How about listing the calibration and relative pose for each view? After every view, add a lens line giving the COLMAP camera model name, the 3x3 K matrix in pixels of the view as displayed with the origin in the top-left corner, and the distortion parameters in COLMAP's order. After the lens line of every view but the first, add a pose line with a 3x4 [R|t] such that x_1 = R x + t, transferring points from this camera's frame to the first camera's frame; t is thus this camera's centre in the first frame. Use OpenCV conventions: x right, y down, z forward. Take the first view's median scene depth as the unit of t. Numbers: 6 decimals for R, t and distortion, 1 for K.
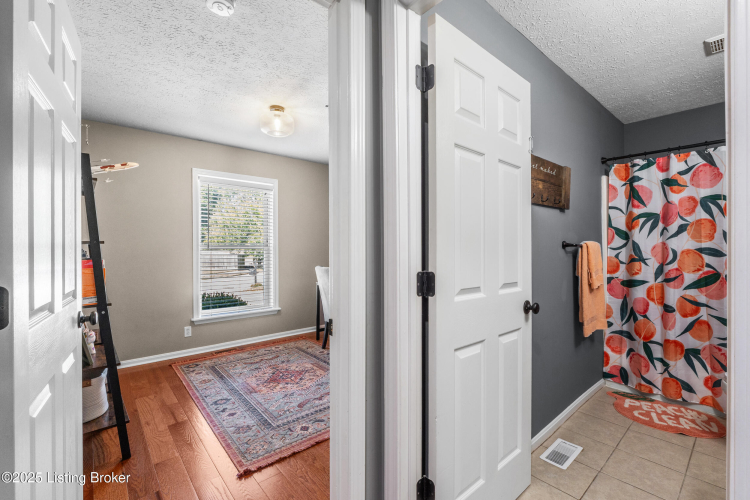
lens RADIAL K [[329.3, 0, 375.0], [0, 329.3, 250.0], [0, 0, 1]] dist [-0.004296, -0.000208]
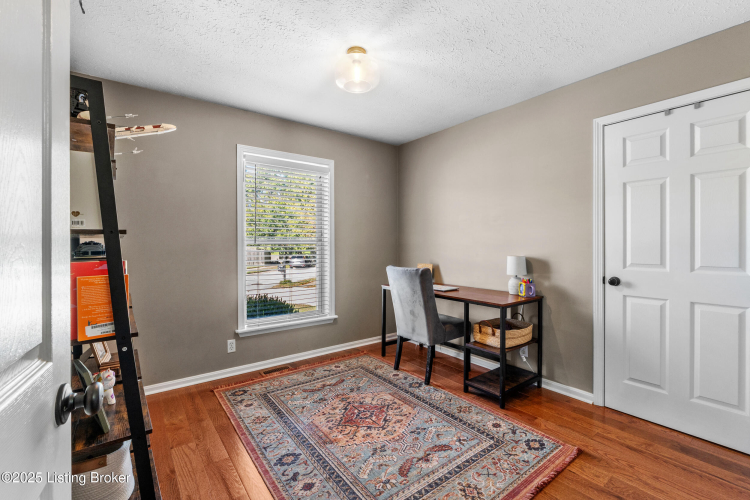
lens RADIAL K [[325.9, 0, 371.7], [0, 325.9, 246.8], [0, 0, 1]] dist [-0.002712, 0.000243]
pose [[0.997857, 0.002106, -0.065400, -0.171380], [-0.001948, 0.999995, 0.002467, 0.000855], [0.065404, -0.002335, 0.997856, 0.220688]]
